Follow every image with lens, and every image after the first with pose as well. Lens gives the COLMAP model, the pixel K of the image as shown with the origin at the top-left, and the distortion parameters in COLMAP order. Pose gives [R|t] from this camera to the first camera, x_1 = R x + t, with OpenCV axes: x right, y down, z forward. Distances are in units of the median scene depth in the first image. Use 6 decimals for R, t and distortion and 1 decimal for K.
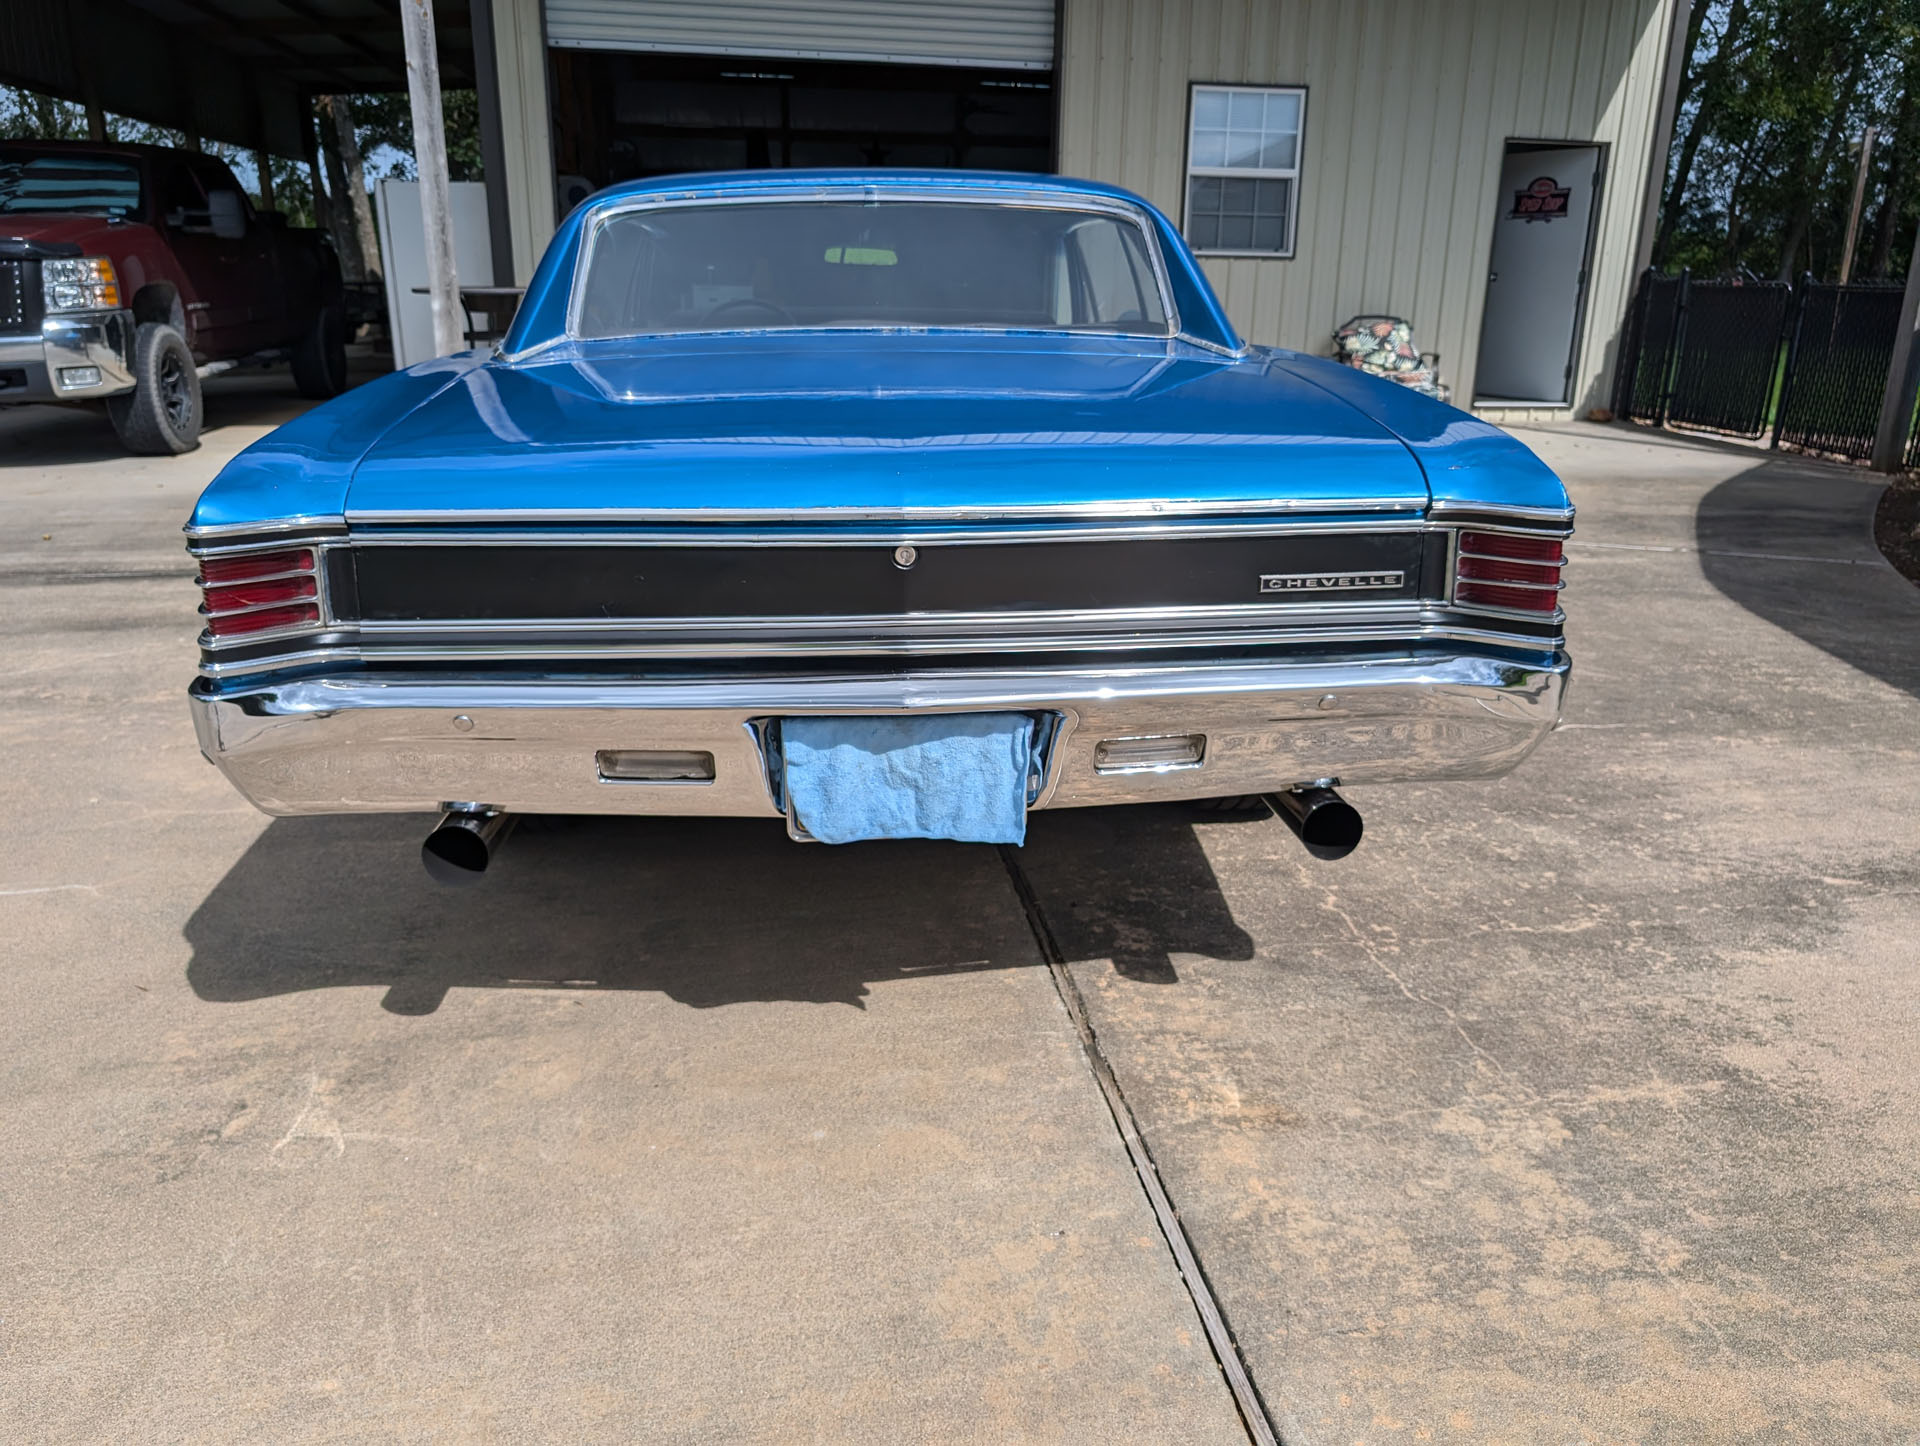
lens RADIAL K [[1391.0, 0, 959.0], [0, 1391.0, 722.5], [0, 0, 1]] dist [-0.002328, 0.000208]
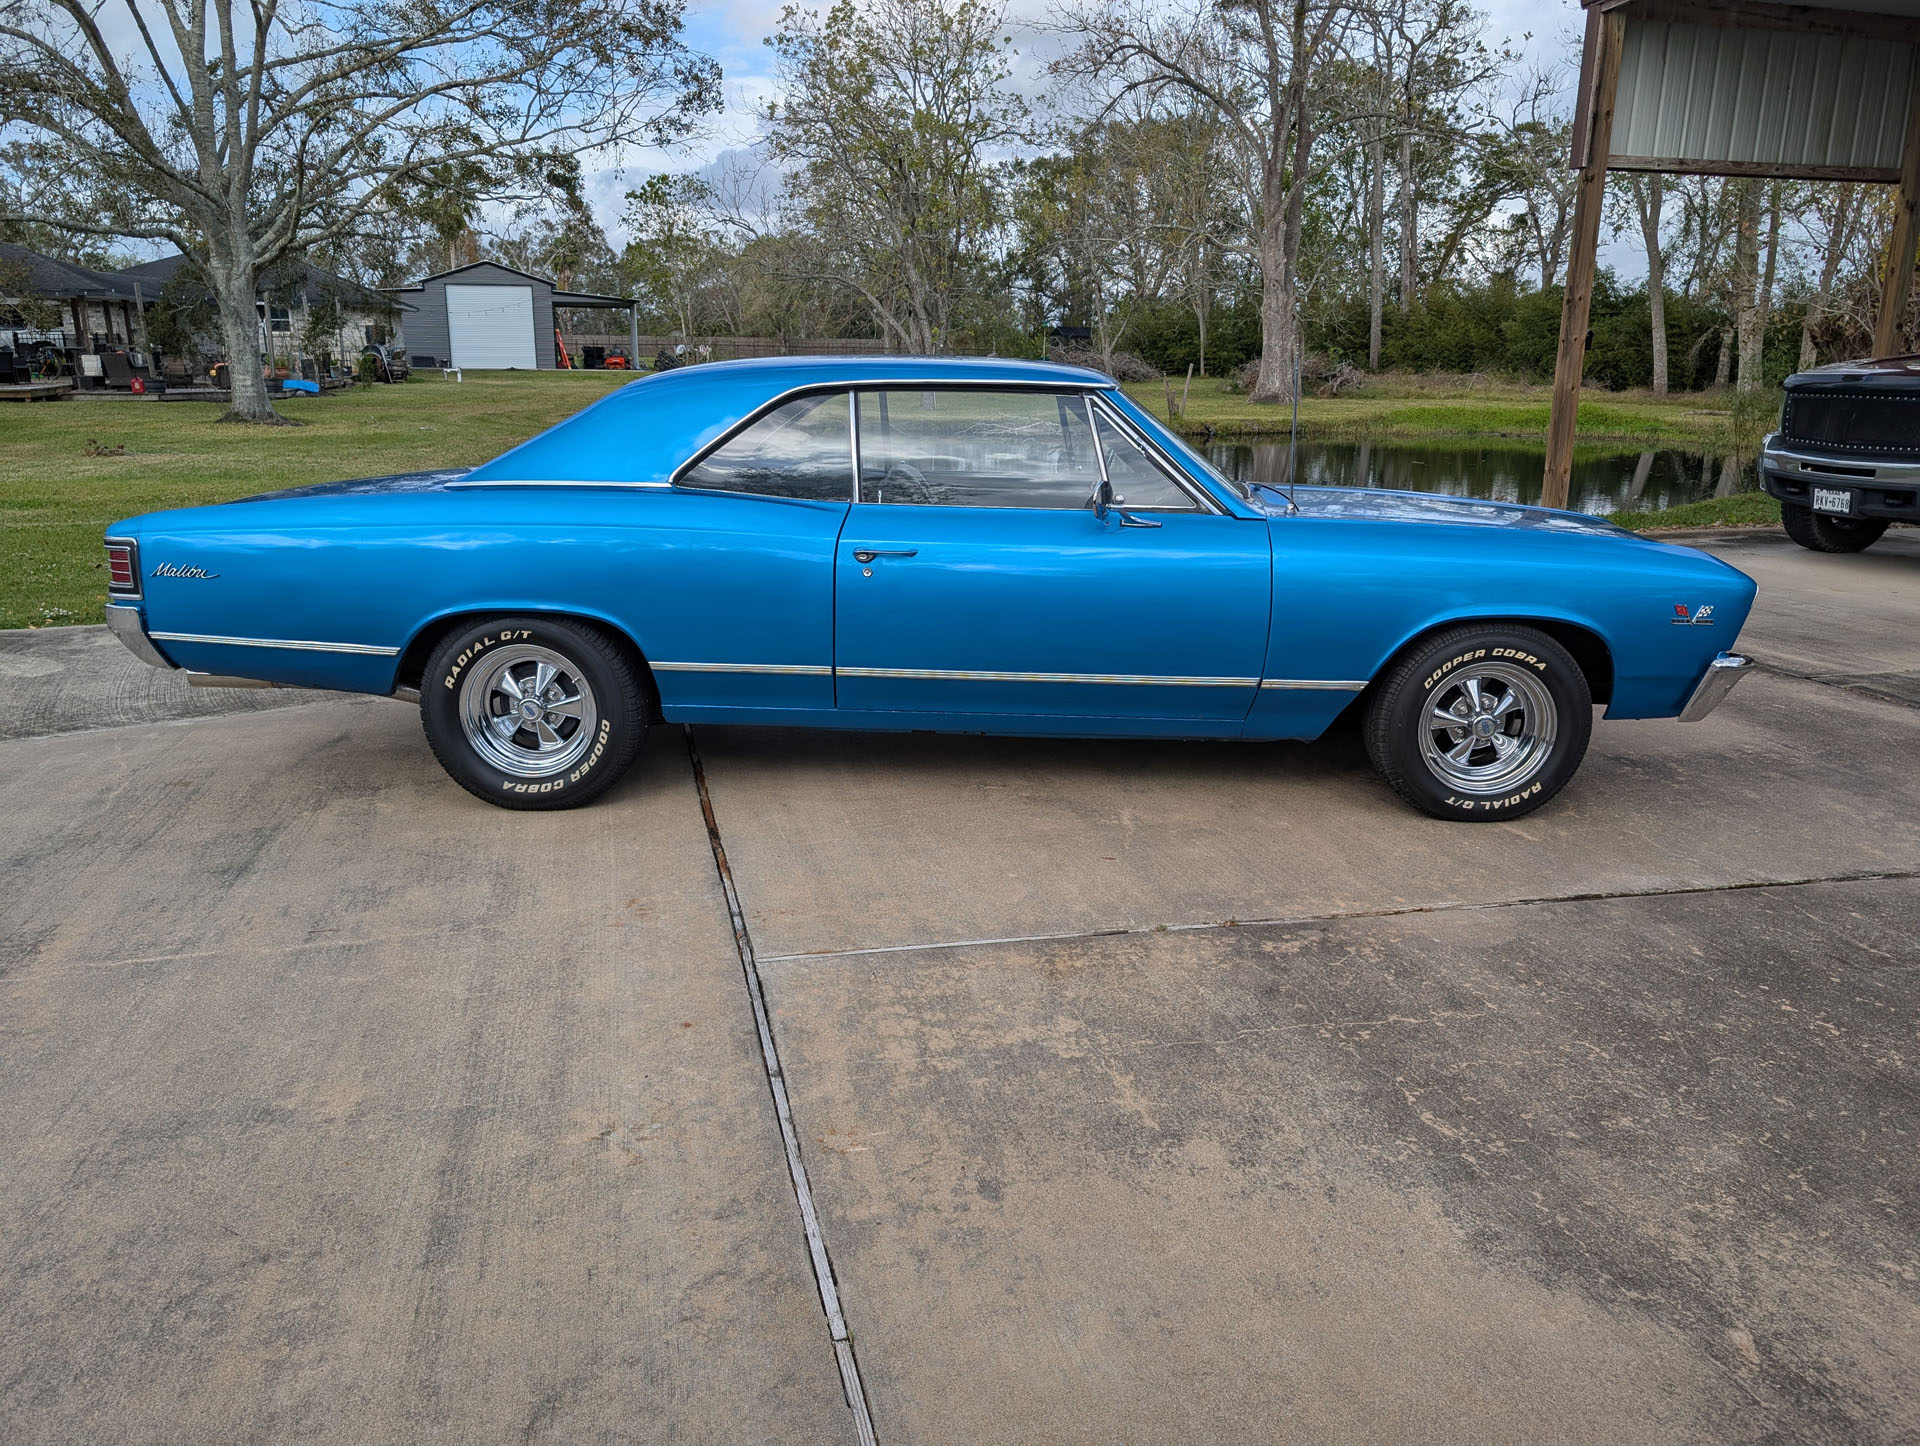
lens RADIAL K [[1391.0, 0, 958.9], [0, 1391.0, 721.2], [0, 0, 1]] dist [-0.002328, 0.000208]
pose [[0.074571, 0.246756, -0.966204, 1.606534], [-0.319477, 0.923745, 0.211255, -0.274535], [0.944655, 0.292927, 0.147717, 0.533031]]
